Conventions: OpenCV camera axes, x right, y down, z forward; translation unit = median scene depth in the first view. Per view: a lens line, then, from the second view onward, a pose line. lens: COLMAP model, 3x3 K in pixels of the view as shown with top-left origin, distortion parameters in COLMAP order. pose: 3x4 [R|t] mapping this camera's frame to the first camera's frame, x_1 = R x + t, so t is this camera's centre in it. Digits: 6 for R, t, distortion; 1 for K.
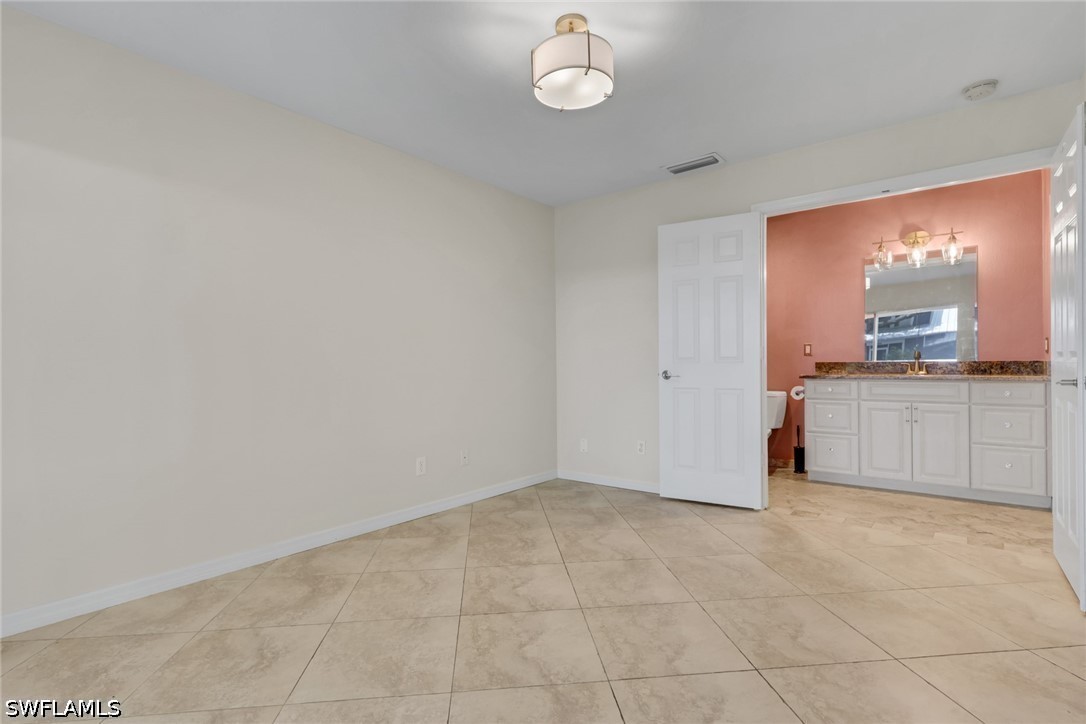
lens RADIAL K [[531.6, 0, 543.6], [0, 531.6, 375.5], [0, 0, 1]] dist [-0.002342, 0.000645]
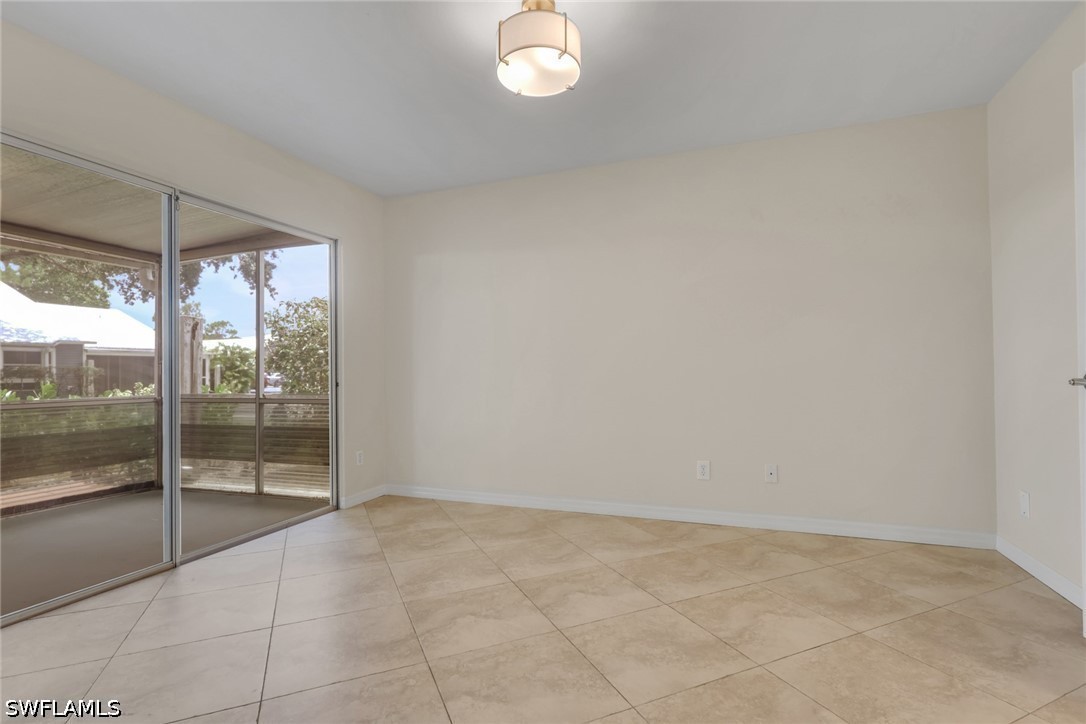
lens RADIAL K [[521.1, 0, 543.7], [0, 521.1, 366.8], [0, 0, 1]] dist [-0.001371, 0.000467]
pose [[0.300653, -0.002029, -0.953732, 0.698982], [-0.012632, 0.999902, -0.006110, -0.008493], [0.953650, 0.013884, 0.300597, 0.527982]]
